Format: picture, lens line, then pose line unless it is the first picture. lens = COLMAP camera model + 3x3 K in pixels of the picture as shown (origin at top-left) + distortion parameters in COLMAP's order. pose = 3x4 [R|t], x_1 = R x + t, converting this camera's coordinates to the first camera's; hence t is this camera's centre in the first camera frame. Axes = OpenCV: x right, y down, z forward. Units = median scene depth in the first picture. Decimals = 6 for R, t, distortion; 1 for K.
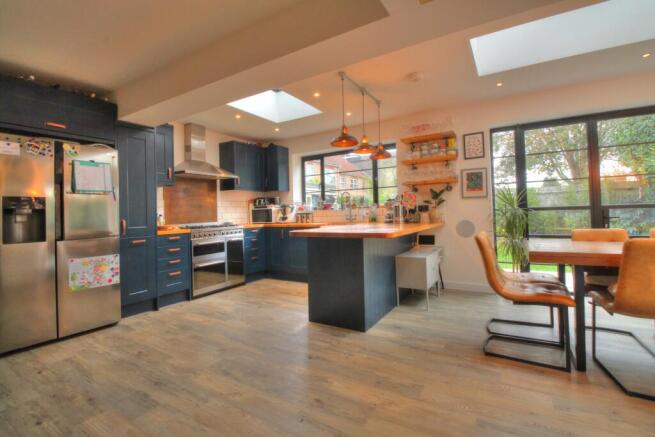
lens RADIAL K [[303.0, 0, 327.4], [0, 303.0, 208.5], [0, 0, 1]] dist [-0.027335, -0.000113]
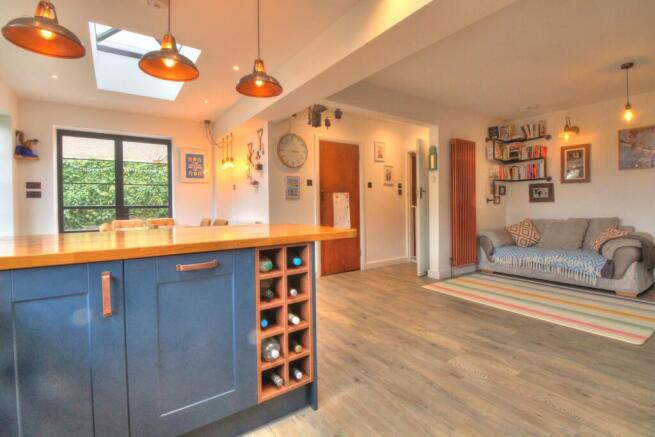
lens RADIAL K [[303.0, 0, 327.4], [0, 303.0, 208.5], [0, 0, 1]] dist [-0.027335, -0.000113]
pose [[-0.917457, 0.033460, 0.396425, -0.368255], [0.036511, 0.999333, 0.000149, 0.032451], [-0.396155, 0.014611, -0.918067, 1.850013]]
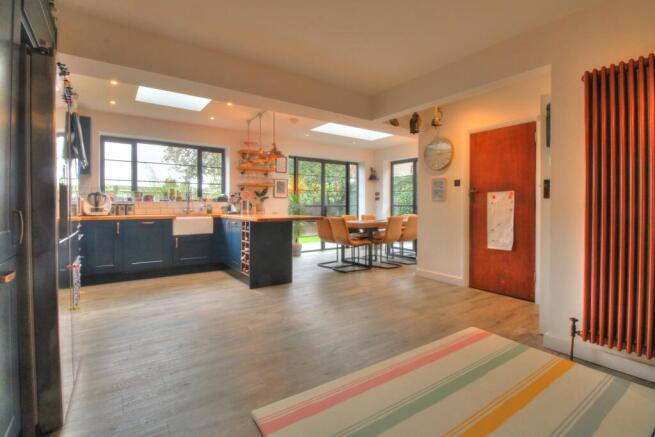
lens RADIAL K [[303.0, 0, 327.4], [0, 303.0, 208.5], [0, 0, 1]] dist [-0.027335, -0.000113]
pose [[0.379327, 0.023028, 0.924976, -1.405120], [-0.021252, 0.999643, -0.016171, 0.063451], [-0.925018, -0.013523, 0.379682, 0.283113]]
